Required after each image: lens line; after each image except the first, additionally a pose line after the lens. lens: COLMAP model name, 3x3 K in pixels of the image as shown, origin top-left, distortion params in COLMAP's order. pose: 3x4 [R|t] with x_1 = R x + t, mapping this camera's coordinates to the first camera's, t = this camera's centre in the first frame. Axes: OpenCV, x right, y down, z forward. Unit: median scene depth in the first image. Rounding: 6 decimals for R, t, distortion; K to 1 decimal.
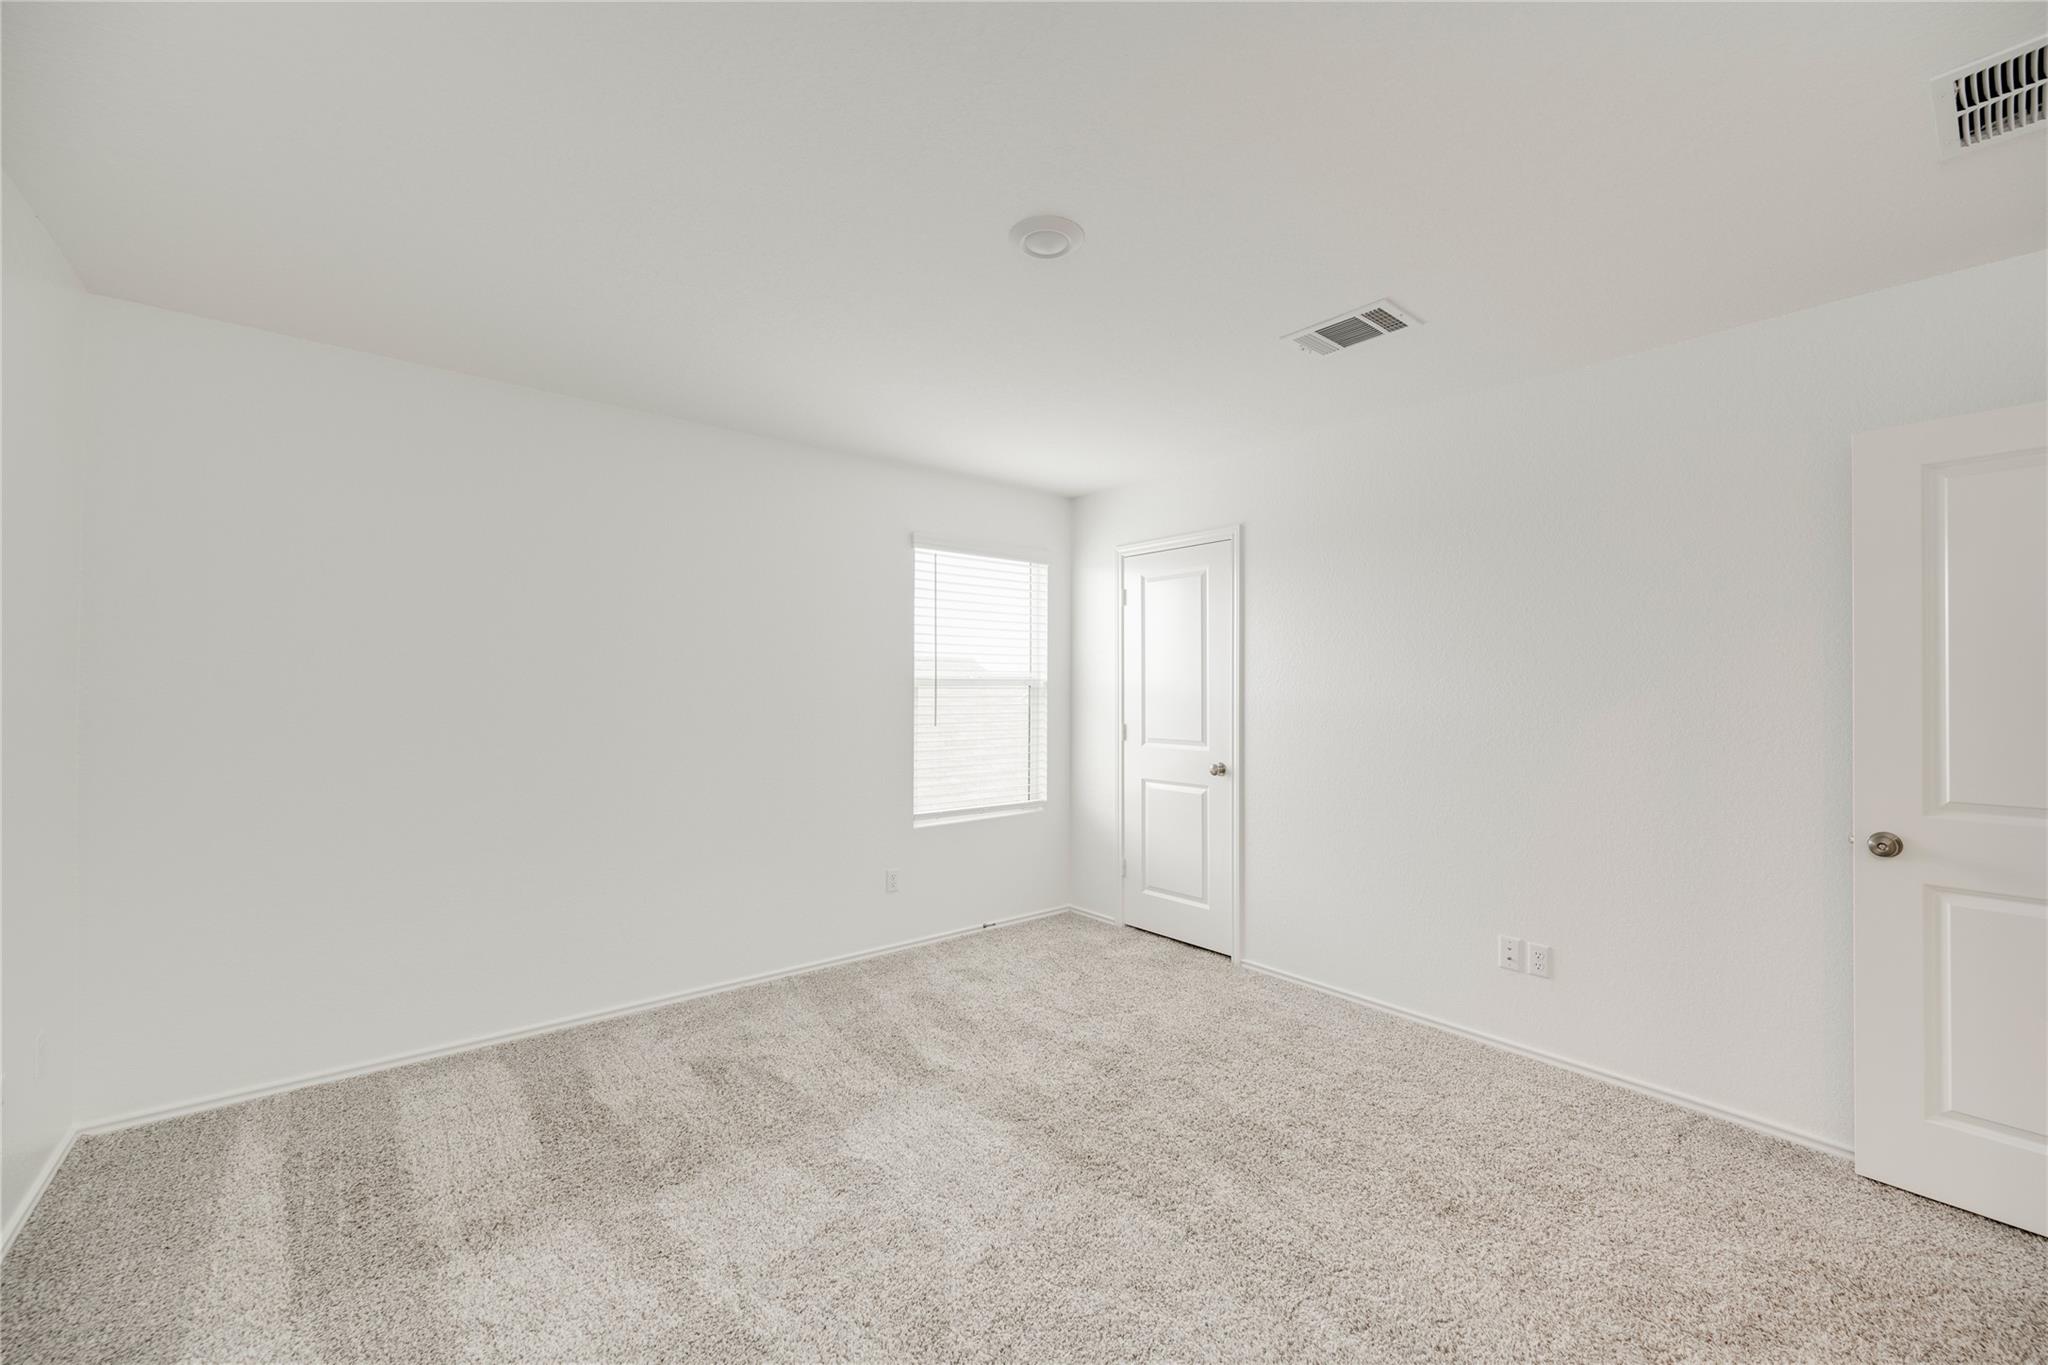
lens RADIAL K [[810.3, 0, 1024.0], [0, 810.3, 682.5], [0, 0, 1]] dist [0.000036, -0.000032]
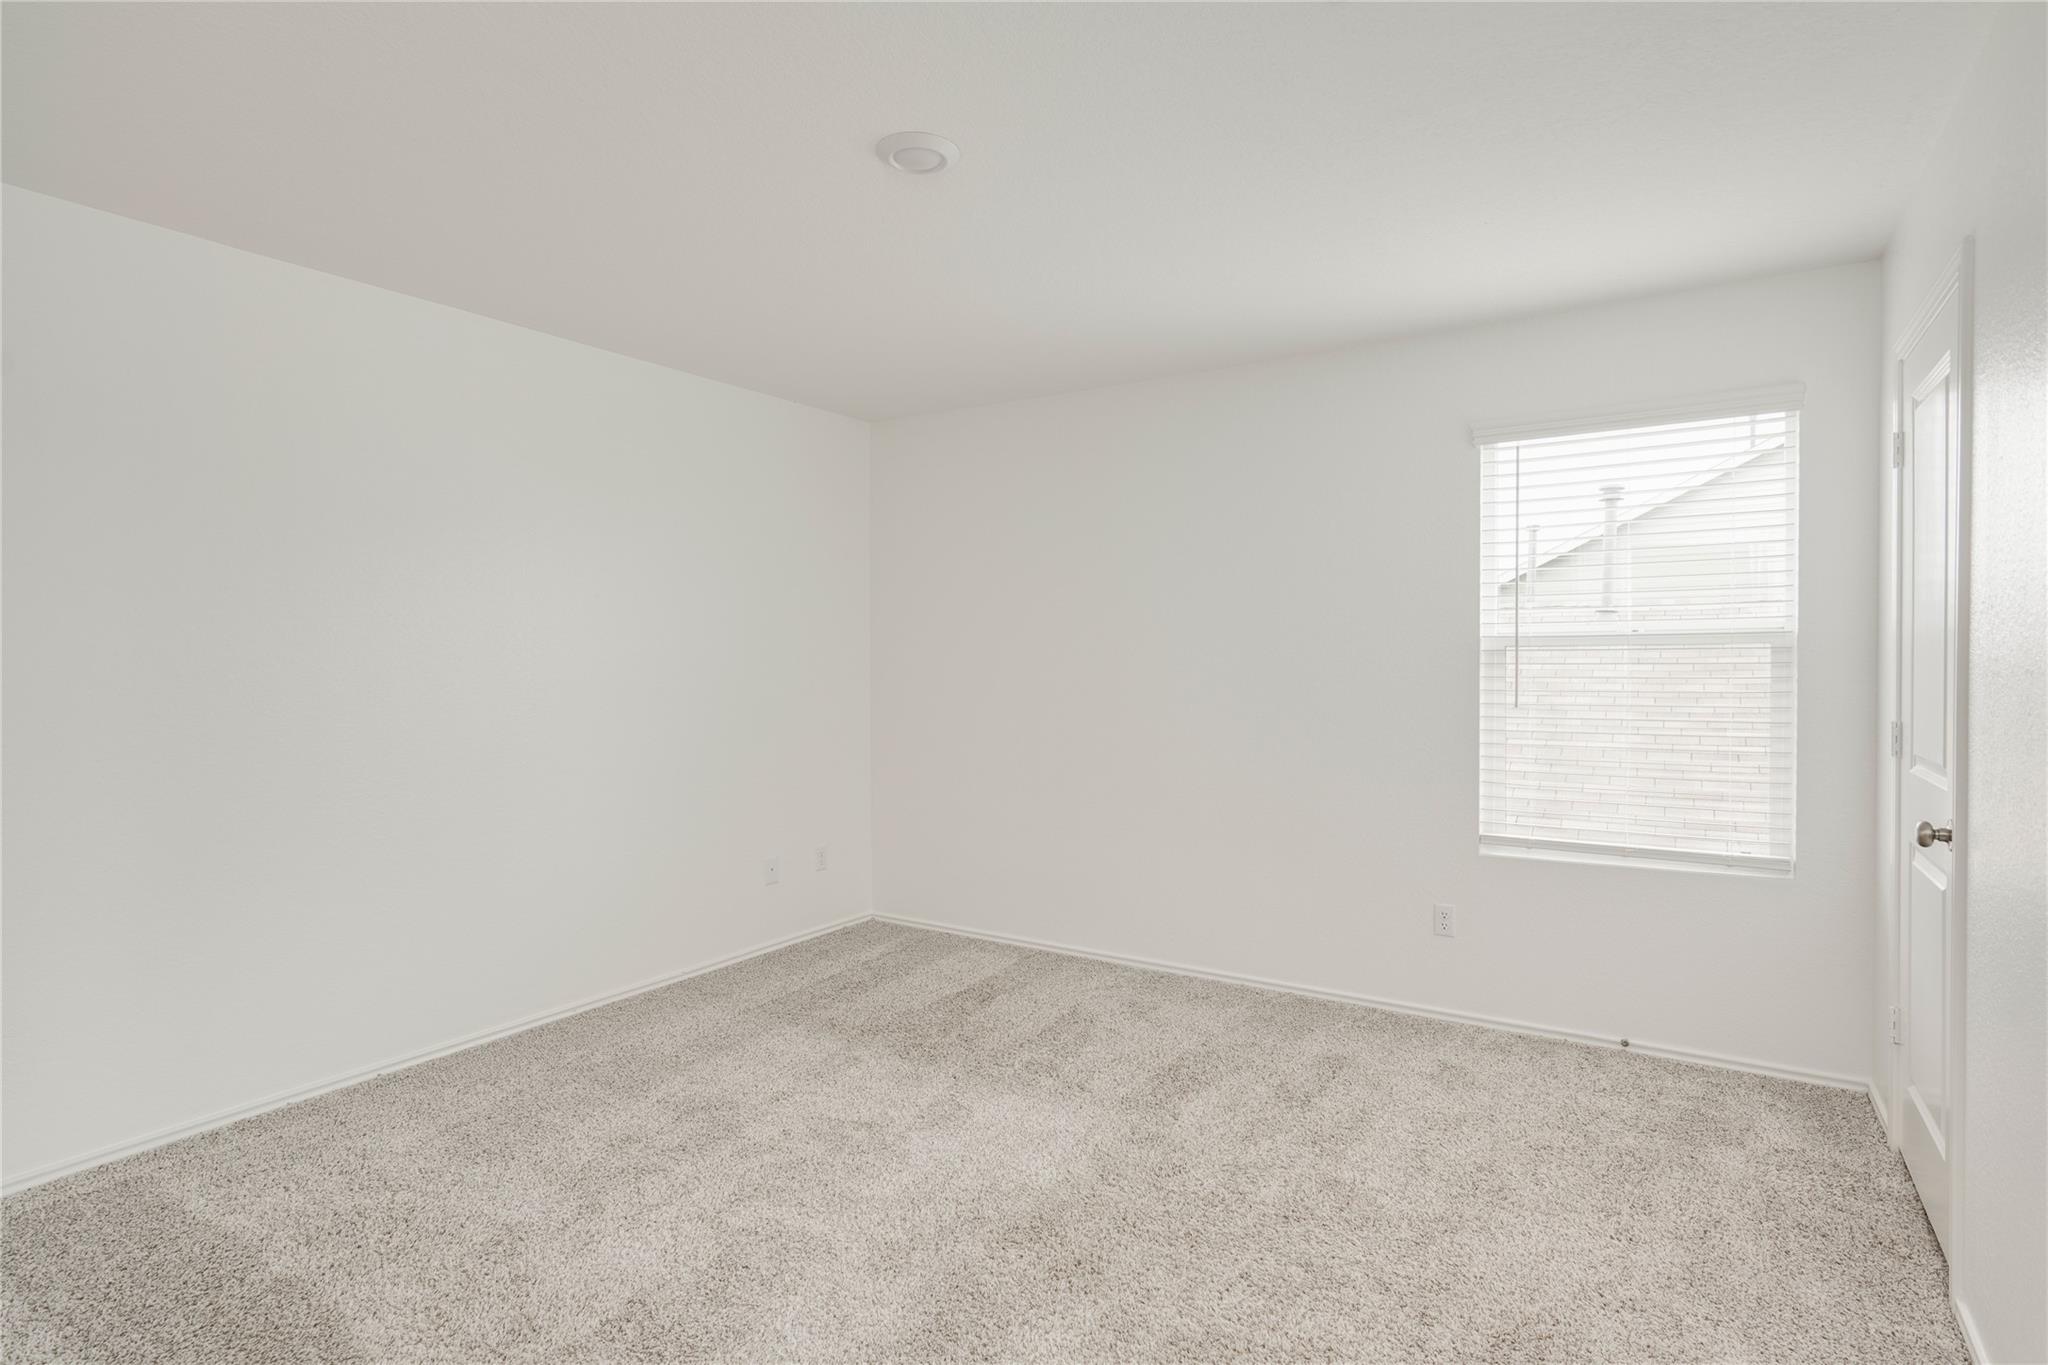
lens RADIAL K [[1016.7, 0, 1024.0], [0, 1016.7, 682.5], [0, 0, 1]] dist [0.002064, 0.000206]
pose [[0.298473, 0.012629, -0.954335, 0.643992], [0.020217, 0.999604, 0.019551, 0.009439], [0.954204, -0.025129, 0.298100, 0.421514]]
